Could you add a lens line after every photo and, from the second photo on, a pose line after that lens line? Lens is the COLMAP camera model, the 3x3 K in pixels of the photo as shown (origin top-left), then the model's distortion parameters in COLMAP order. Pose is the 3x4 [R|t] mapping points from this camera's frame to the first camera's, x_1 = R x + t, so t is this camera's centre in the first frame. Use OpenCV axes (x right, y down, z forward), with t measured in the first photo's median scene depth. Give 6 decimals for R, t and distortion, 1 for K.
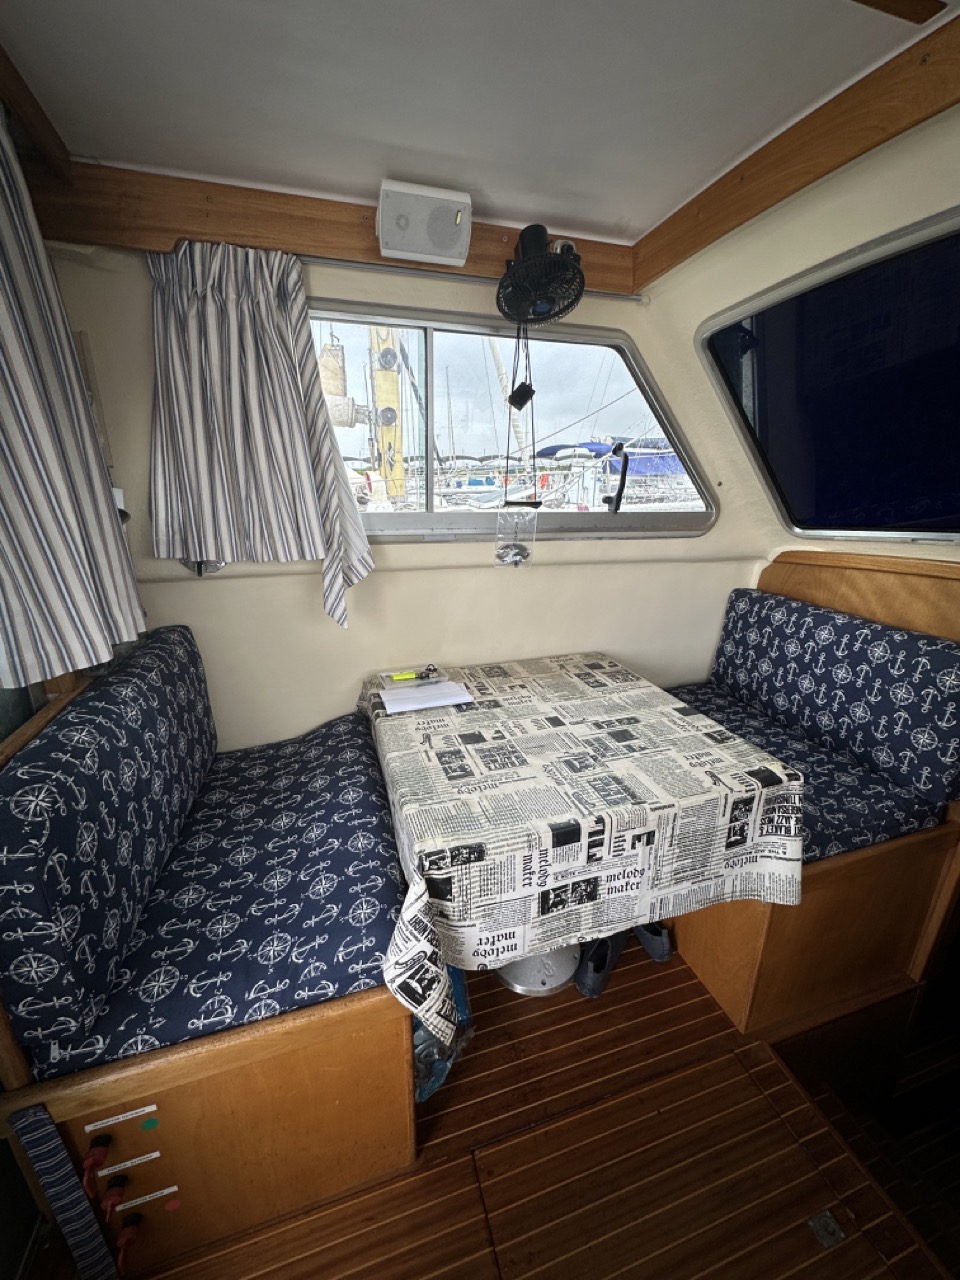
lens RADIAL K [[510.5, 0, 453.0], [0, 510.5, 625.2], [0, 0, 1]] dist [0.002088, -0.000038]
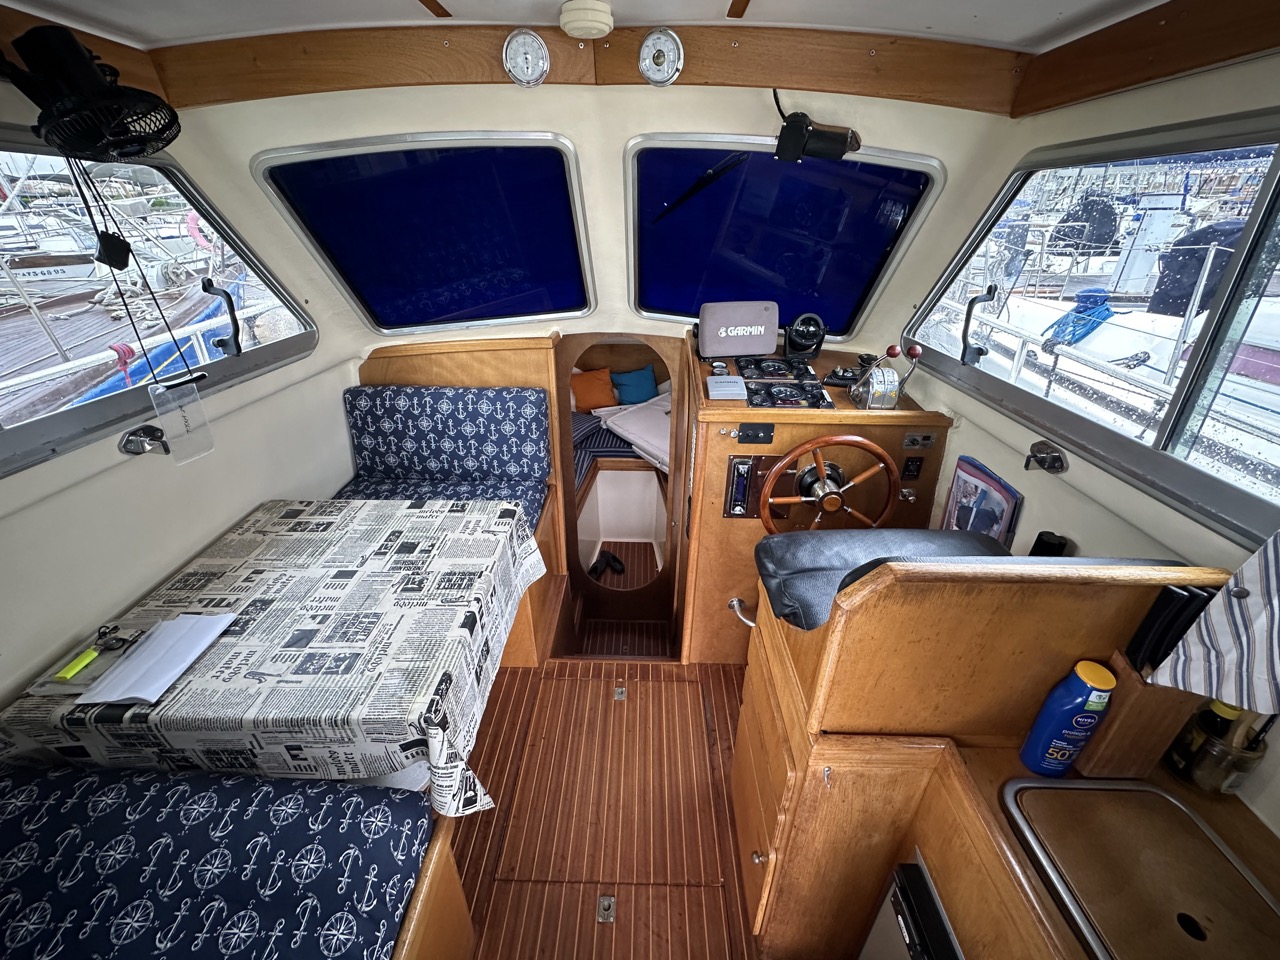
lens RADIAL K [[512.7, 0, 640.0], [0, 512.7, 480.0], [0, 0, 1]] dist [0.000200, -0.000261]
pose [[0.313212, -0.447258, 0.837770, -0.366852], [0.287504, 0.885418, 0.365209, -0.173643], [-0.905119, 0.126474, 0.405912, 0.014087]]
